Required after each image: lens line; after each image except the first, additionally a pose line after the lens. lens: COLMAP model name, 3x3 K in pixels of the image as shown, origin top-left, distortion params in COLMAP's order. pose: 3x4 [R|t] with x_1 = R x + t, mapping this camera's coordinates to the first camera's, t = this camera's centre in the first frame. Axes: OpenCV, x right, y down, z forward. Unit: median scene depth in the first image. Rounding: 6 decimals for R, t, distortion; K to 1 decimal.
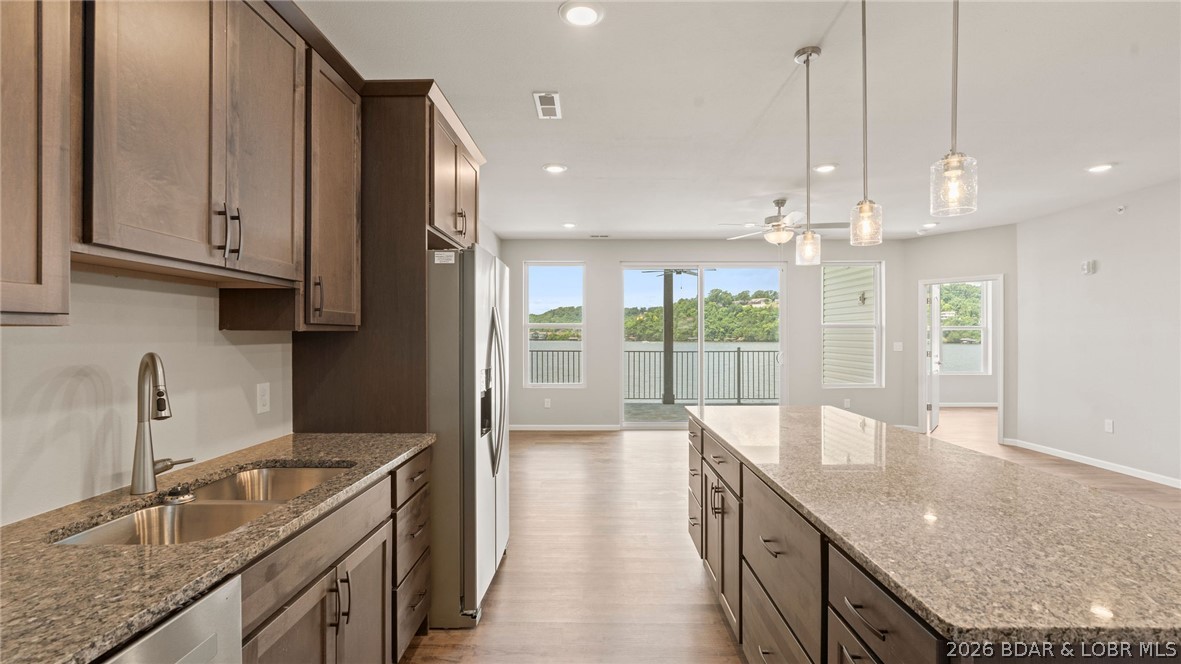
lens RADIAL K [[530.4, 0, 593.8], [0, 530.4, 335.2], [0, 0, 1]] dist [-0.011770, 0.004497]
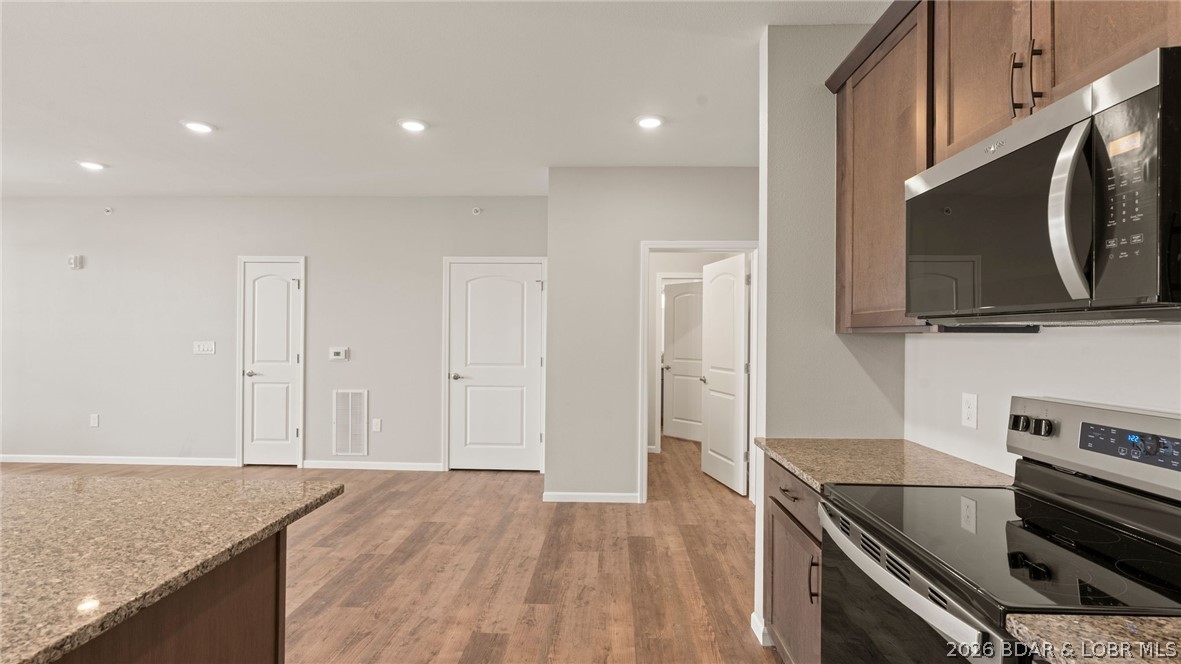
lens RADIAL K [[530.4, 0, 594.8], [0, 530.4, 332.8], [0, 0, 1]] dist [-0.011770, 0.004497]
pose [[0.025625, 0.006791, 0.999649, -0.048320], [-0.009616, 0.999932, -0.006546, 0.000659], [-0.999625, -0.009445, 0.025689, 0.008463]]
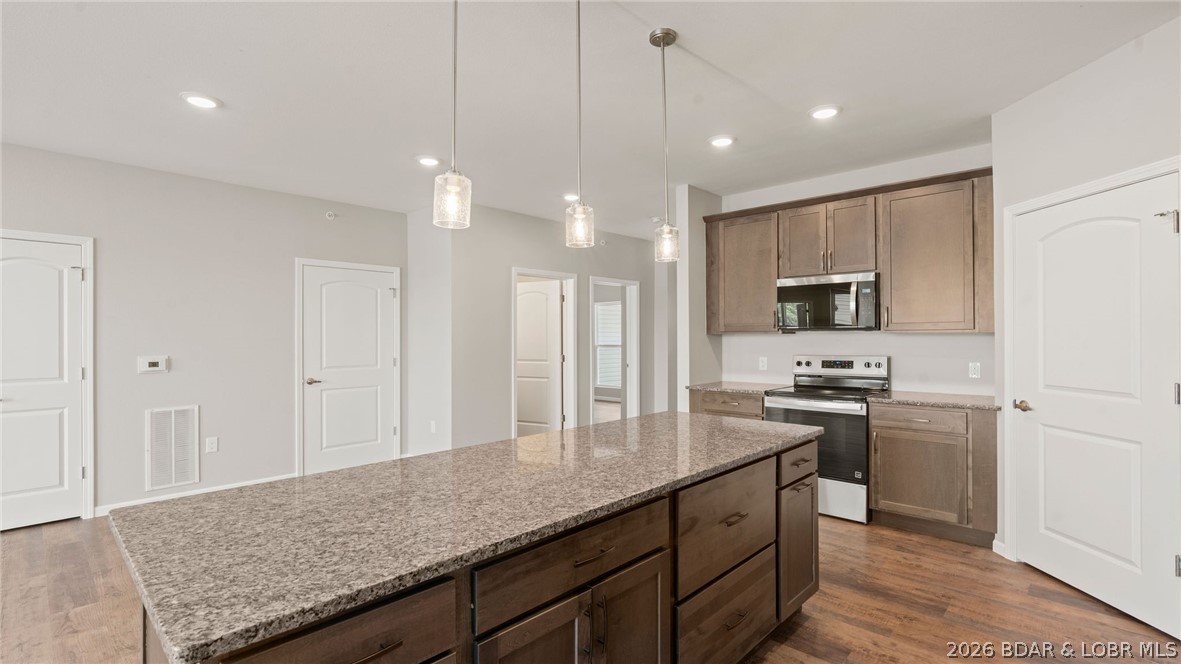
lens RADIAL K [[530.4, 0, 588.7], [0, 530.4, 336.7], [0, 0, 1]] dist [-0.011770, 0.004497]
pose [[-0.730290, 0.004388, 0.683123, -0.166534], [0.005223, 0.999986, -0.000840, -0.000122], [-0.683118, 0.002954, -0.730302, 1.550916]]
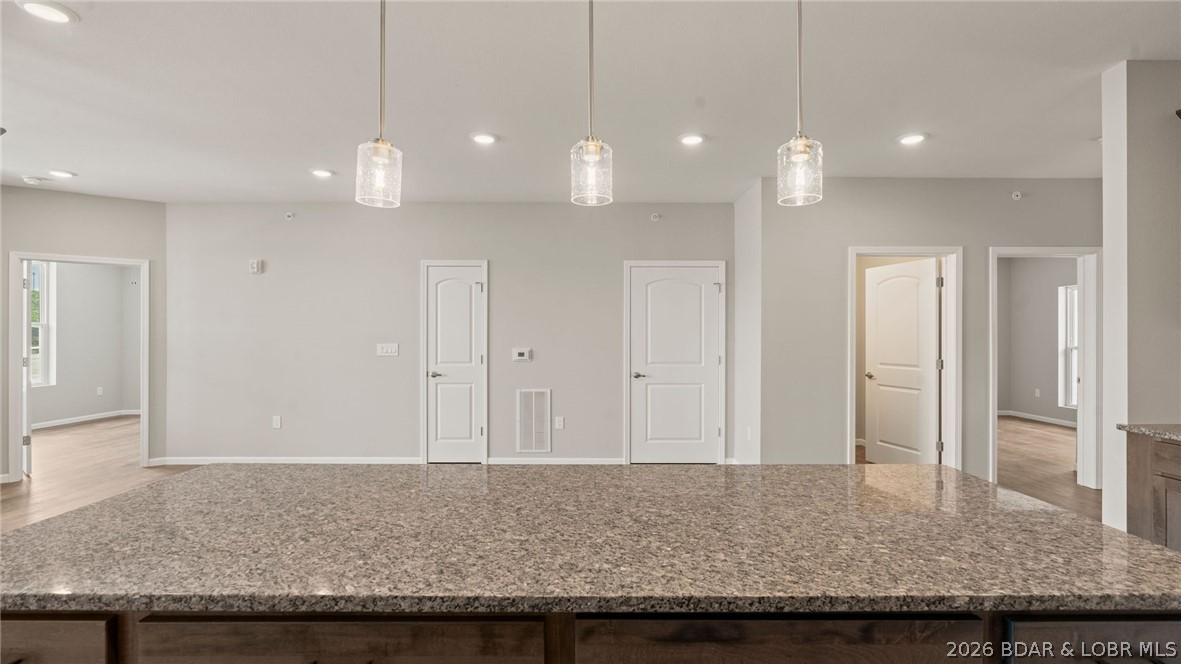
lens RADIAL K [[530.4, 0, 598.7], [0, 530.4, 330.9], [0, 0, 1]] dist [-0.011770, 0.004497]
pose [[-0.011228, 0.006926, 0.999913, -0.159223], [-0.001100, 0.999975, -0.006939, -0.001488], [-0.999936, -0.001178, -0.011220, 0.897172]]
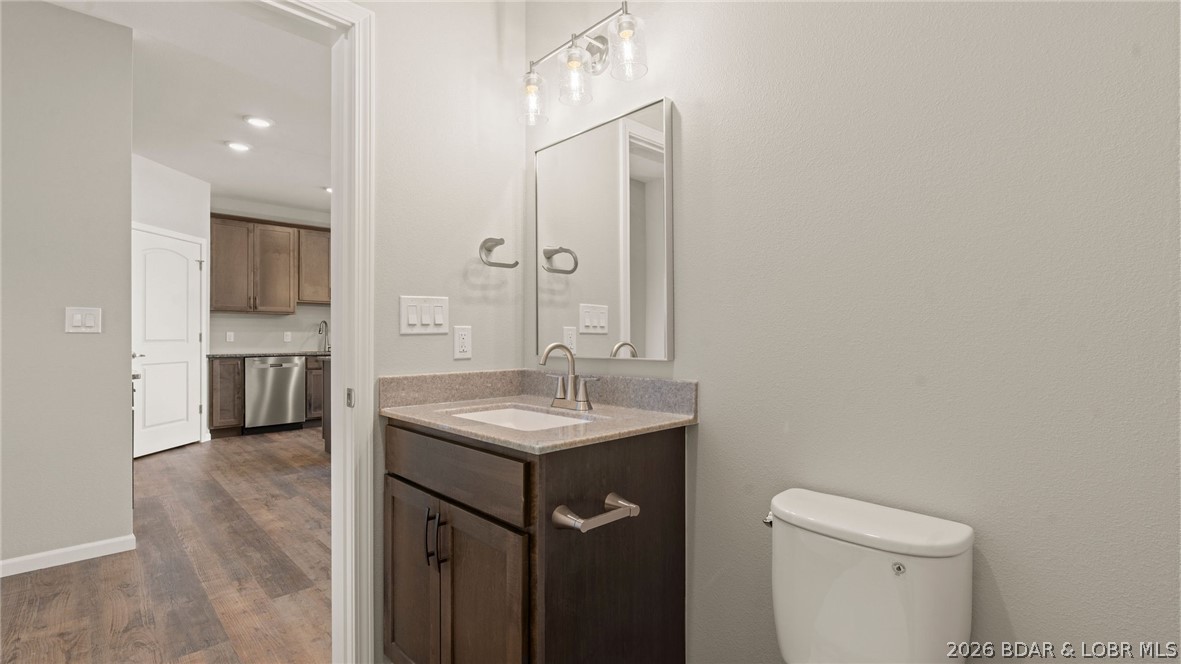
lens RADIAL K [[530.4, 0, 595.9], [0, 530.4, 334.3], [0, 0, 1]] dist [-0.011770, 0.004497]
pose [[0.709182, 0.001270, -0.705024, 2.721187], [-0.003104, 0.999994, -0.001320, 0.099200], [0.705018, 0.003124, 0.709182, -0.414241]]
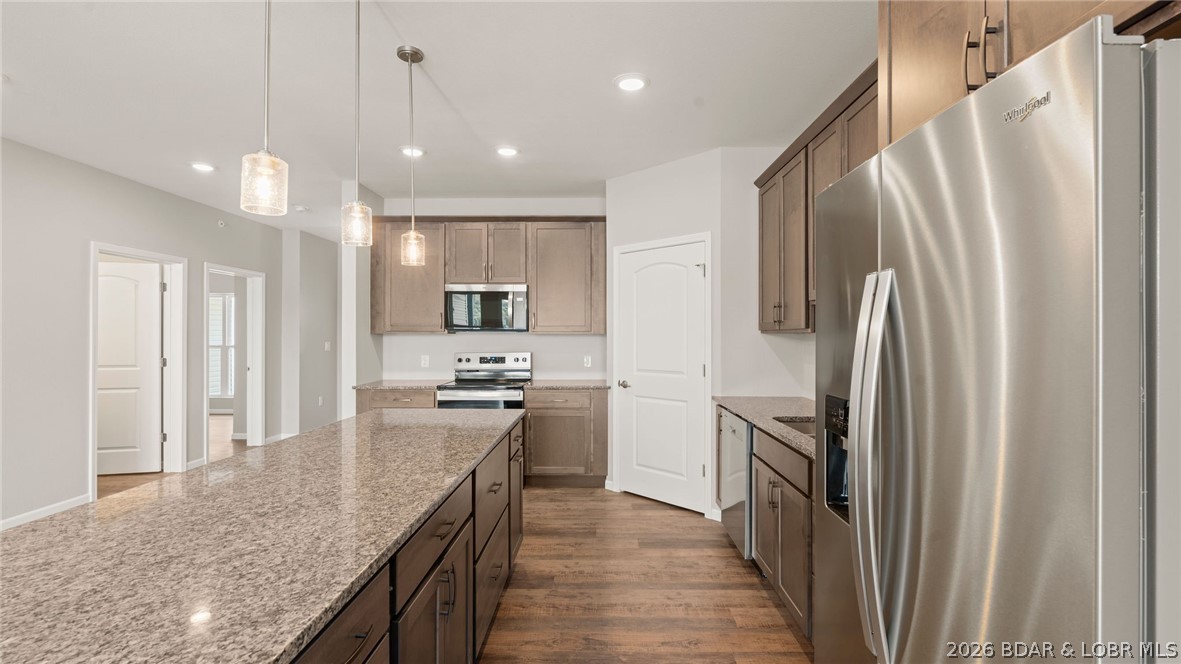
lens RADIAL K [[530.4, 0, 590.9], [0, 530.4, 334.5], [0, 0, 1]] dist [-0.011770, 0.004497]
pose [[-0.999963, 0.000607, 0.008564, 0.055475], [0.000591, 0.999998, -0.001808, -0.000994], [-0.008565, -0.001802, -0.999962, 1.797867]]
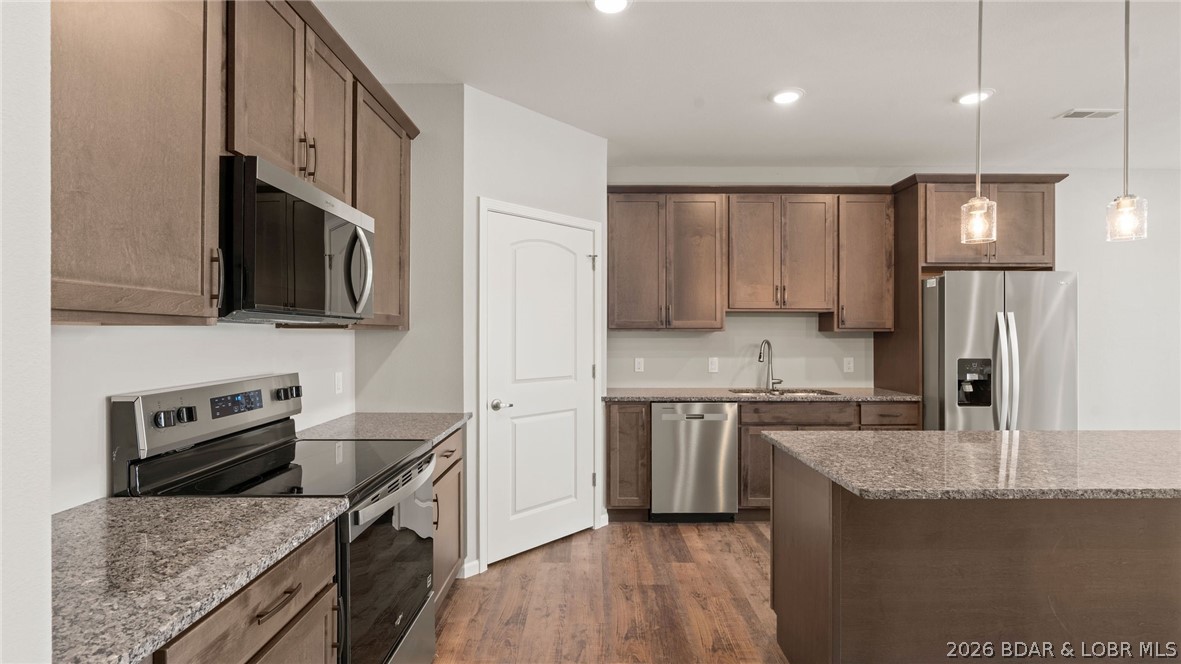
lens RADIAL K [[530.4, 0, 592.9], [0, 530.4, 333.4], [0, 0, 1]] dist [-0.011770, 0.004497]
pose [[0.016310, 0.000058, -0.999867, 1.322137], [-0.000911, 1.000000, 0.000043, -0.000284], [0.999867, 0.000910, 0.016310, -0.000155]]
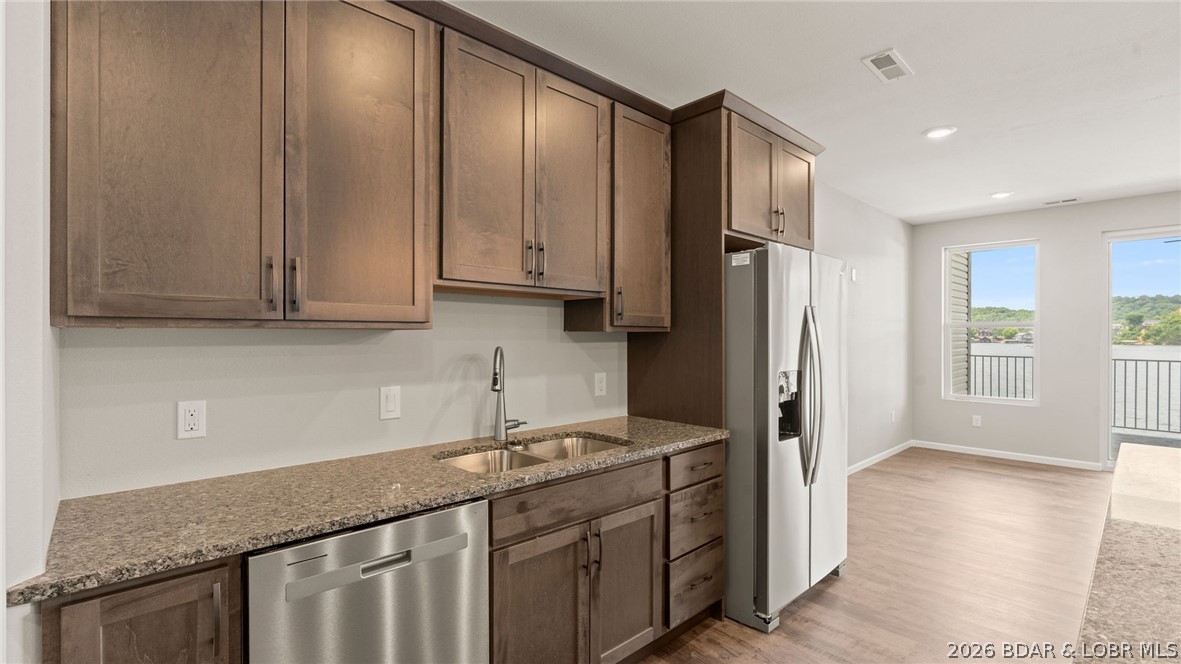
lens RADIAL K [[530.4, 0, 594.2], [0, 530.4, 336.8], [0, 0, 1]] dist [-0.011770, 0.004497]
pose [[0.698013, 0.003332, -0.716078, 0.272868], [-0.002213, 0.999994, 0.002496, 0.000623], [0.716082, -0.000158, 0.698016, 0.092691]]
